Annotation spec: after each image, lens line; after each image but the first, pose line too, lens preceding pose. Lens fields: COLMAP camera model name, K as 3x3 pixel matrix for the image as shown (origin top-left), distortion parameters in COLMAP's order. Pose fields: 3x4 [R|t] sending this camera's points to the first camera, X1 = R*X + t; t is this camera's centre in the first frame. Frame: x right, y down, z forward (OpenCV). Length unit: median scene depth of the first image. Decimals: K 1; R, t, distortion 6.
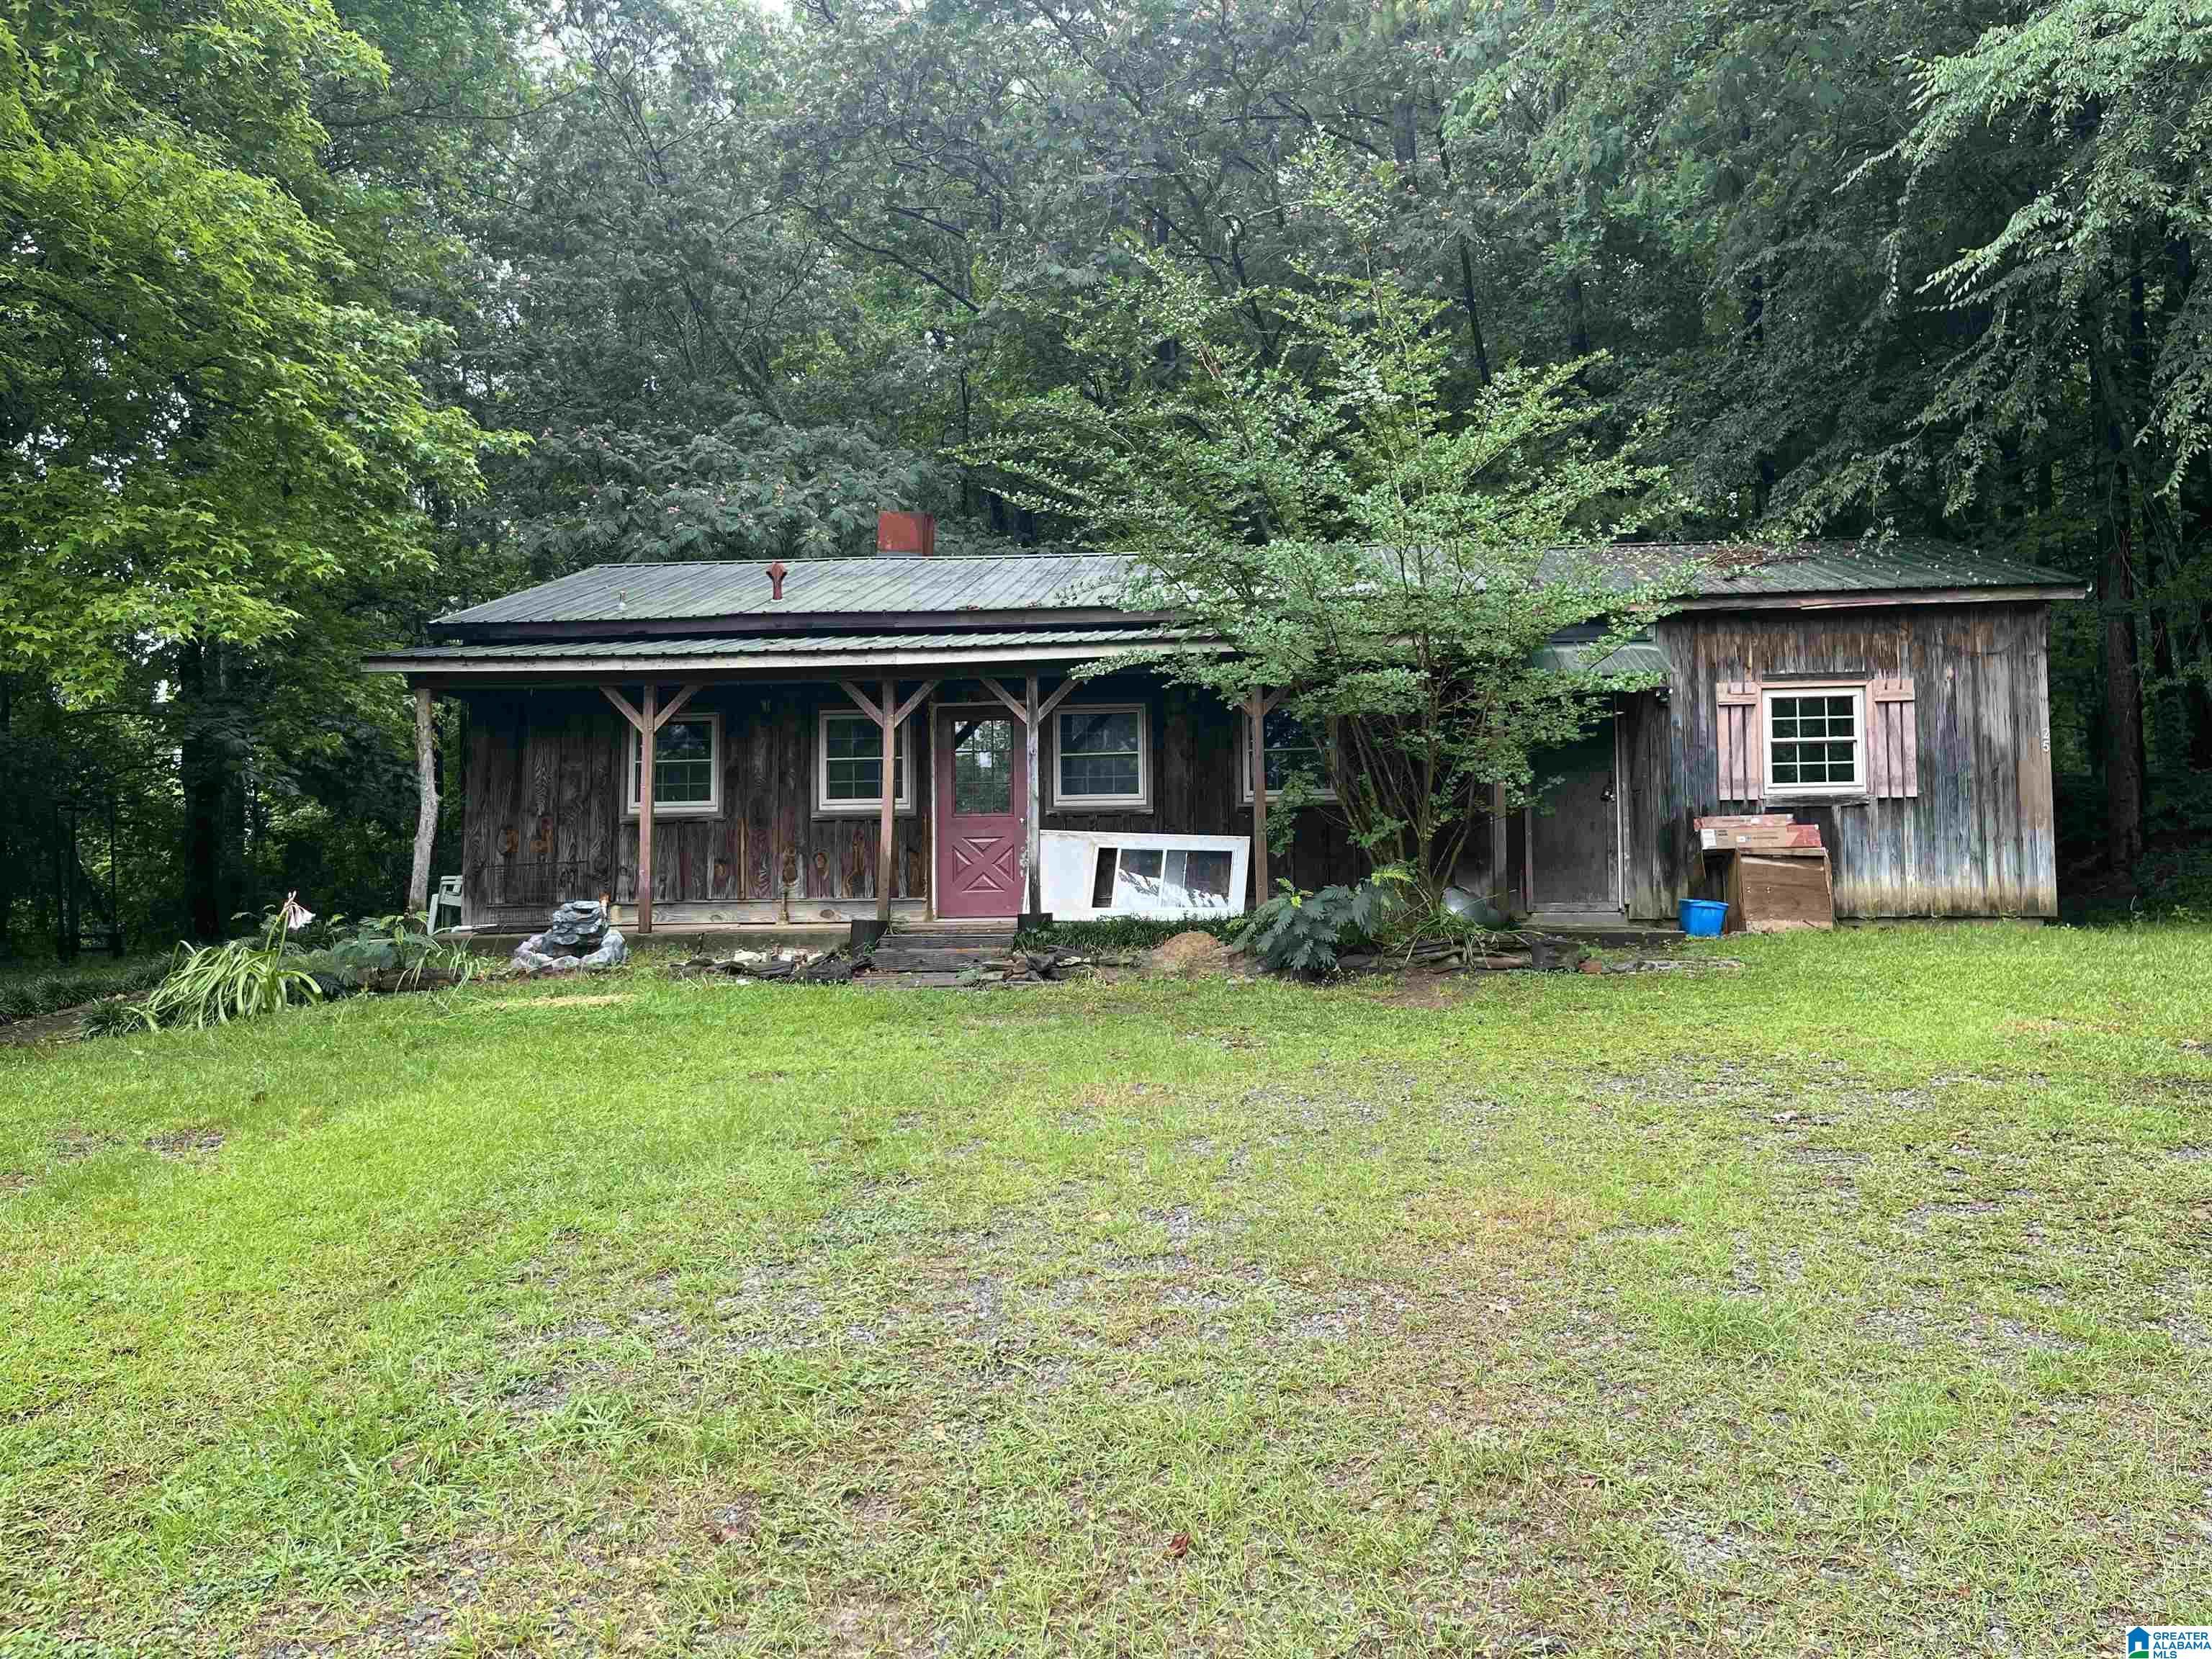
lens RADIAL K [[1667.7, 0, 1111.0], [0, 1667.7, 827.2], [0, 0, 1]] dist [0.009560, 0.000657]
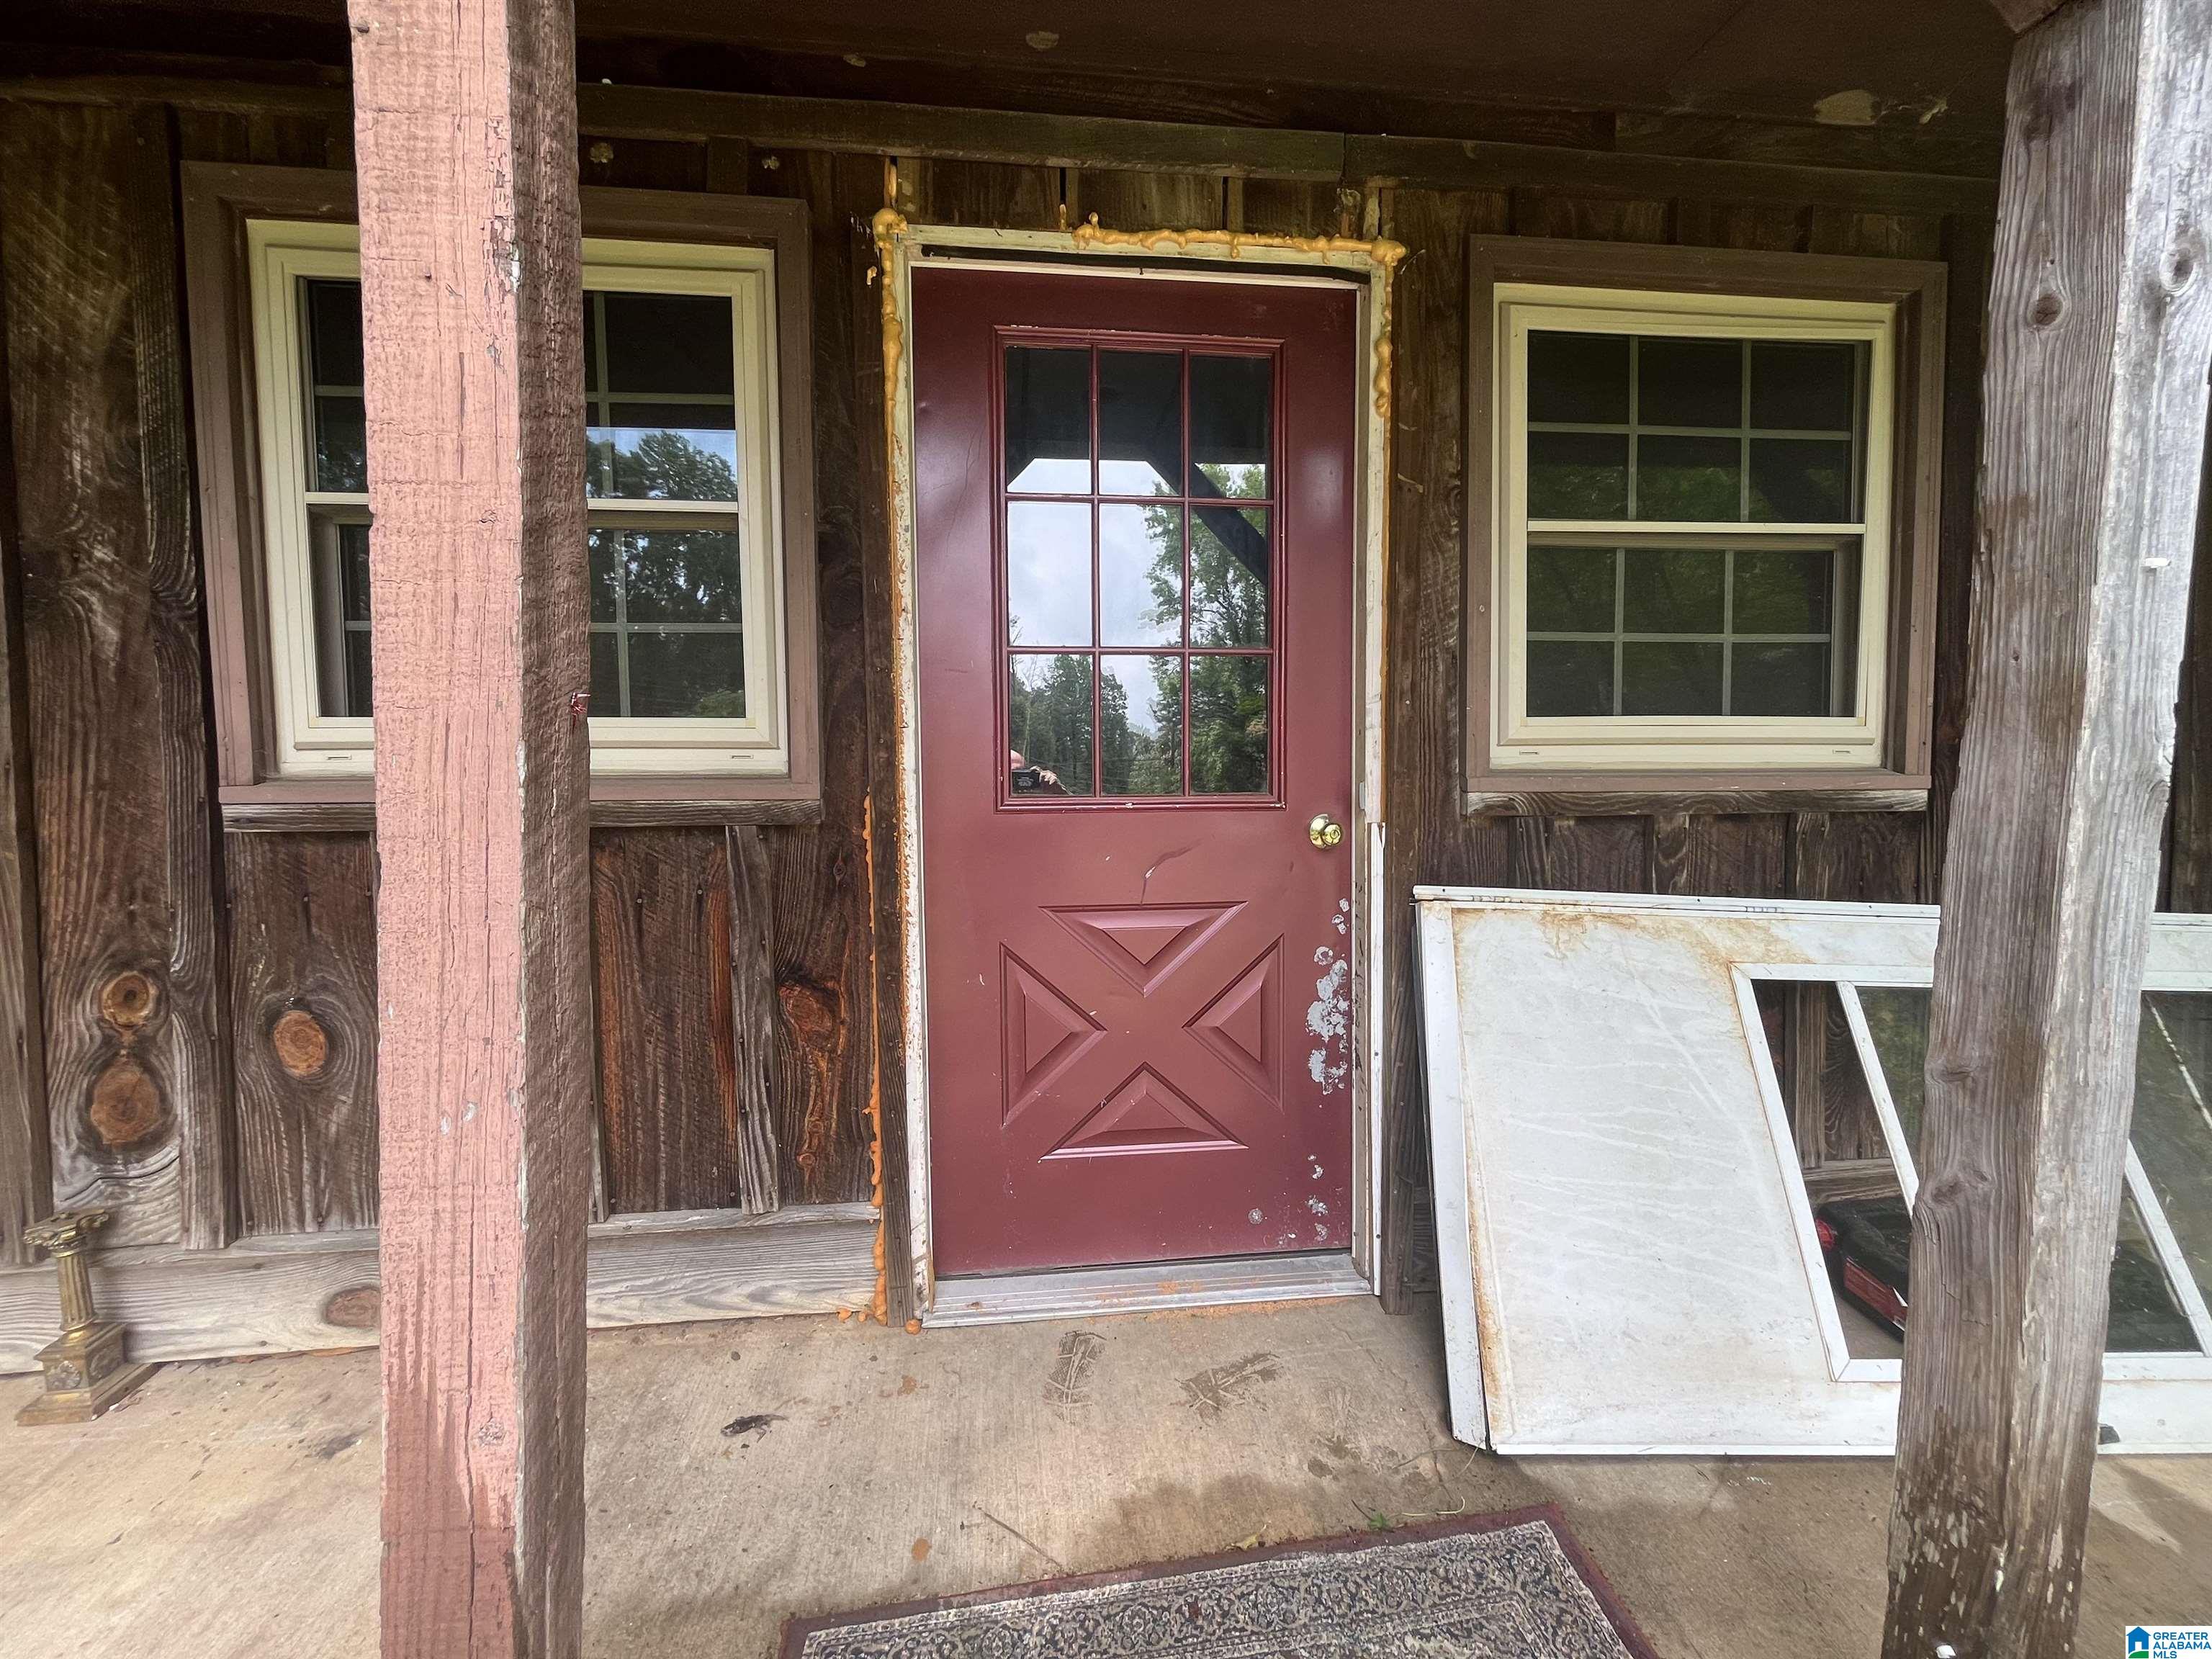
lens RADIAL K [[892.2, 0, 1107.8], [0, 892.2, 825.1], [0, 0, 1]] dist [-0.002766, -0.000385]
pose [[0.977044, -0.009344, 0.212833, -0.107708], [-0.015631, 0.993201, 0.115360, -0.018107], [-0.212464, -0.116039, 0.970255, 0.902791]]
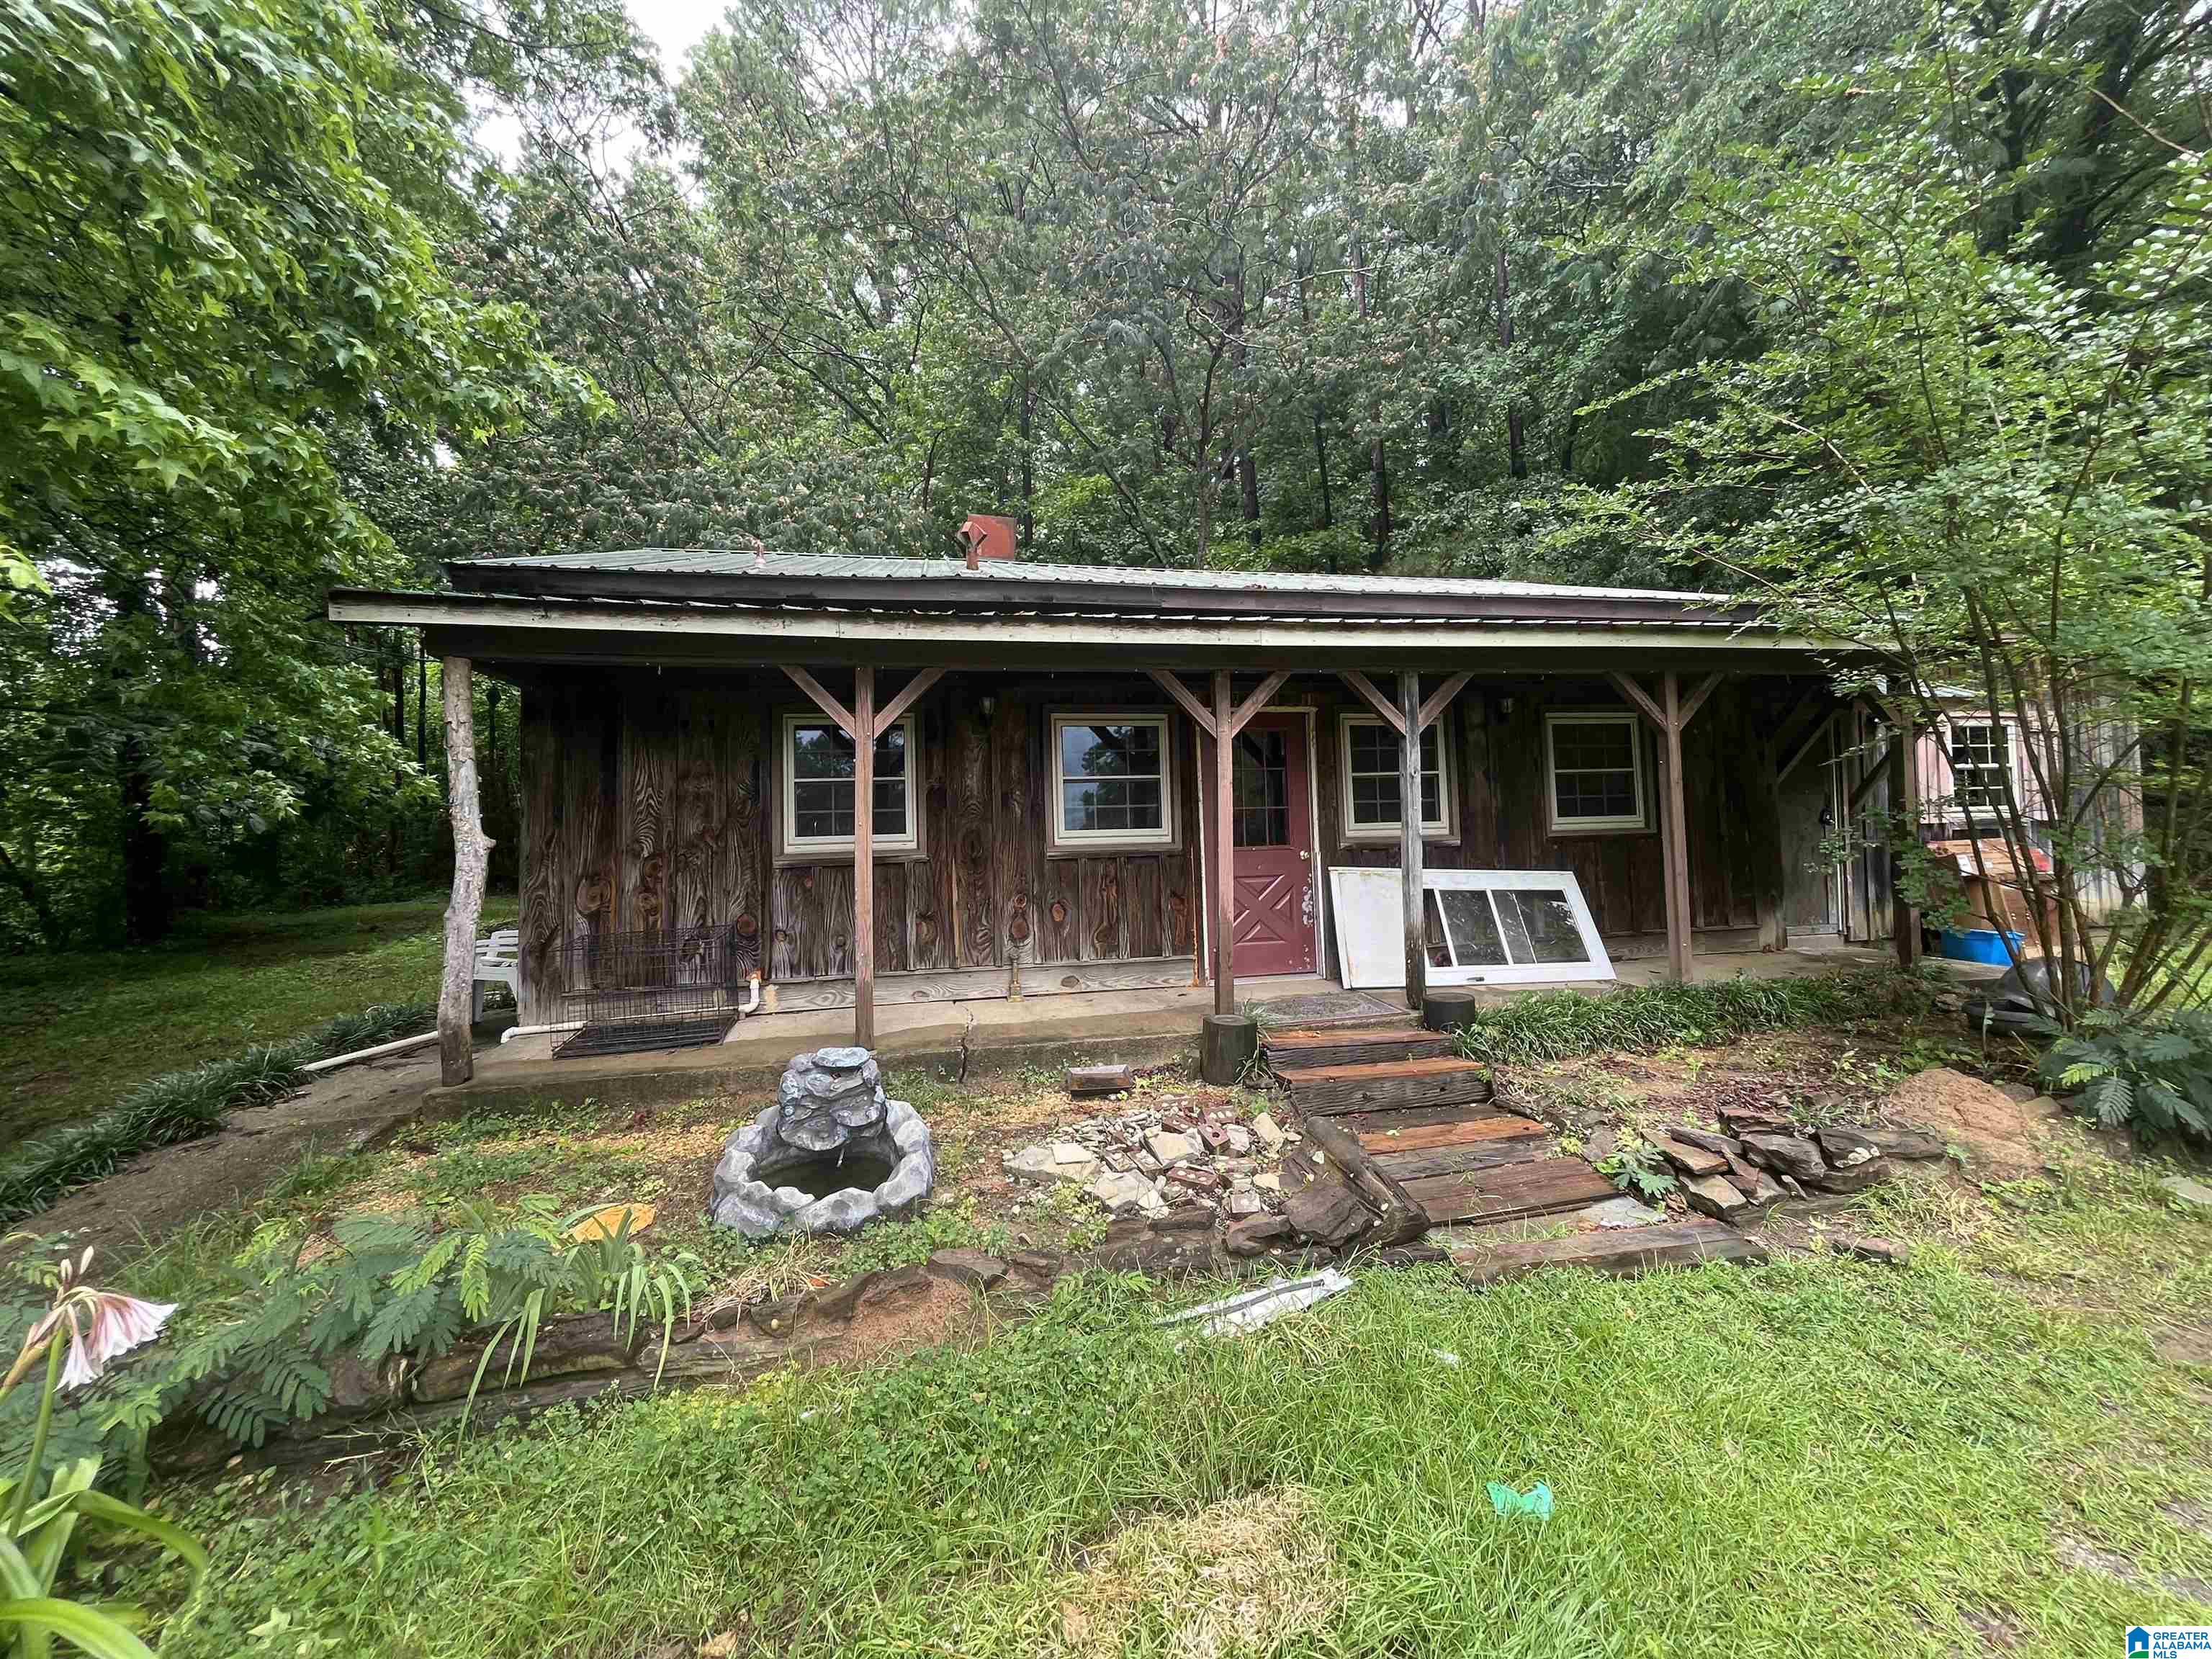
lens RADIAL K [[892.2, 0, 1102.1], [0, 892.2, 820.8], [0, 0, 1]] dist [-0.002766, -0.000385]
pose [[0.954367, -0.007699, 0.298537, -0.282505], [0.002946, 0.999862, 0.016365, -0.028531], [-0.298622, -0.014739, 0.954258, 0.618911]]
